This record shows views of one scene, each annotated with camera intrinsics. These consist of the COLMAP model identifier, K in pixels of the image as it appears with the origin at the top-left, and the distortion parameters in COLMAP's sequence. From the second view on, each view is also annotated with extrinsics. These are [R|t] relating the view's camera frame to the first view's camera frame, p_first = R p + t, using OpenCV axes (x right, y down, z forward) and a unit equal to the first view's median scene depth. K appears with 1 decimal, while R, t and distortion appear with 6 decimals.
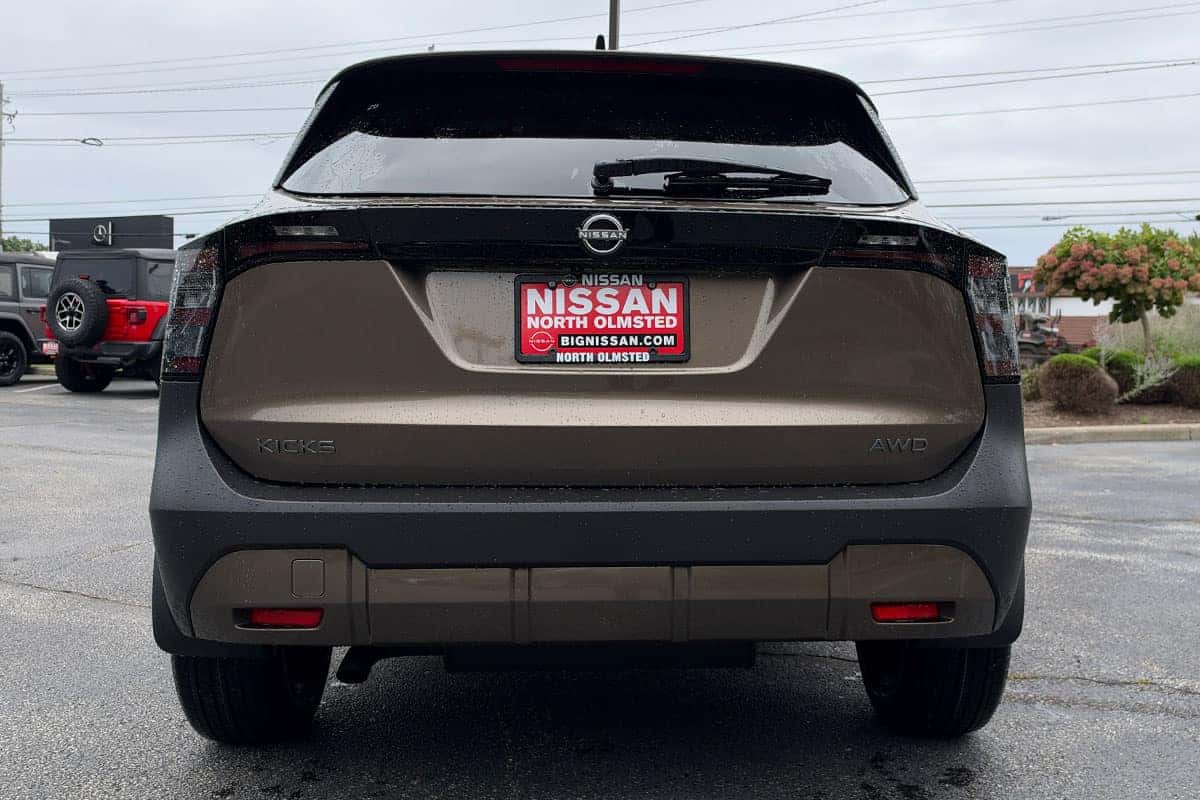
lens RADIAL K [[1272.7, 0, 594.7], [0, 1272.7, 381.4], [0, 0, 1]] dist [0.091553, -0.020875]
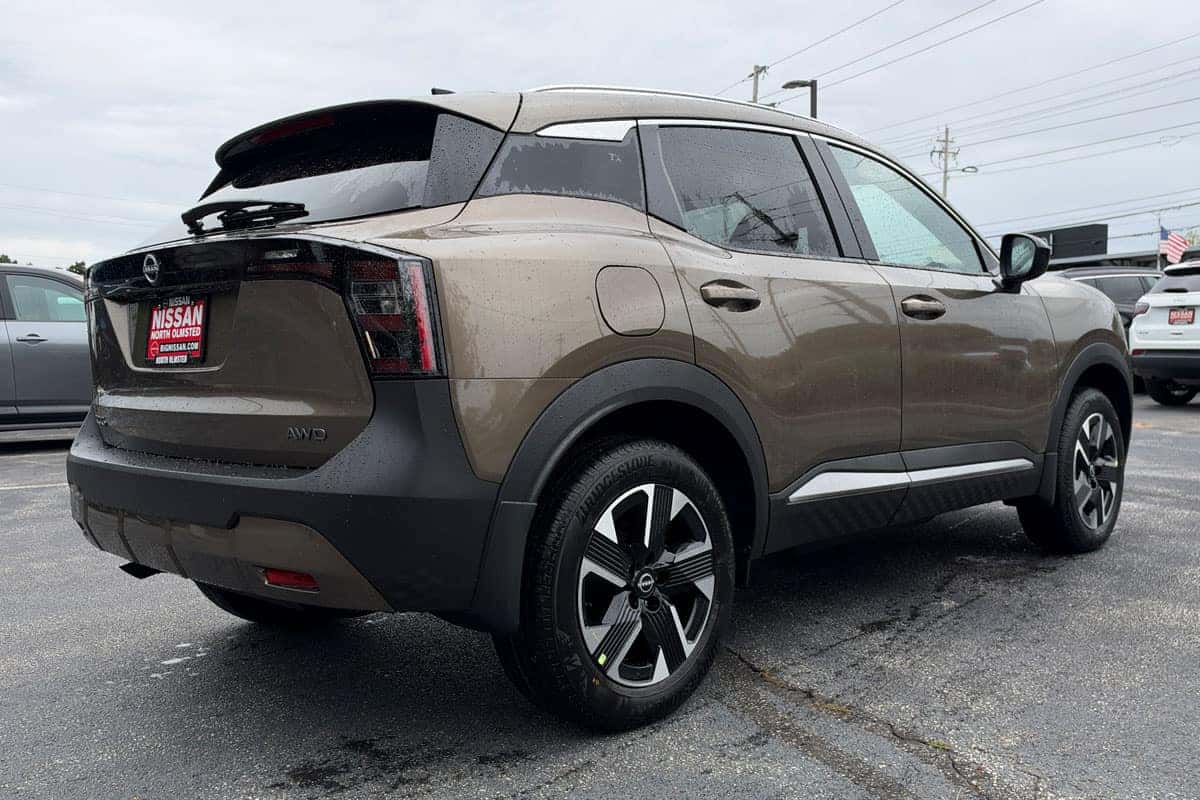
lens RADIAL K [[1272.7, 0, 594.7], [0, 1272.7, 381.4], [0, 0, 1]] dist [0.091553, -0.020875]
pose [[0.671770, -0.006903, -0.740727, 1.273570], [-0.000264, 0.999954, -0.009559, 0.015298], [0.740760, 0.006617, 0.671738, 0.432307]]
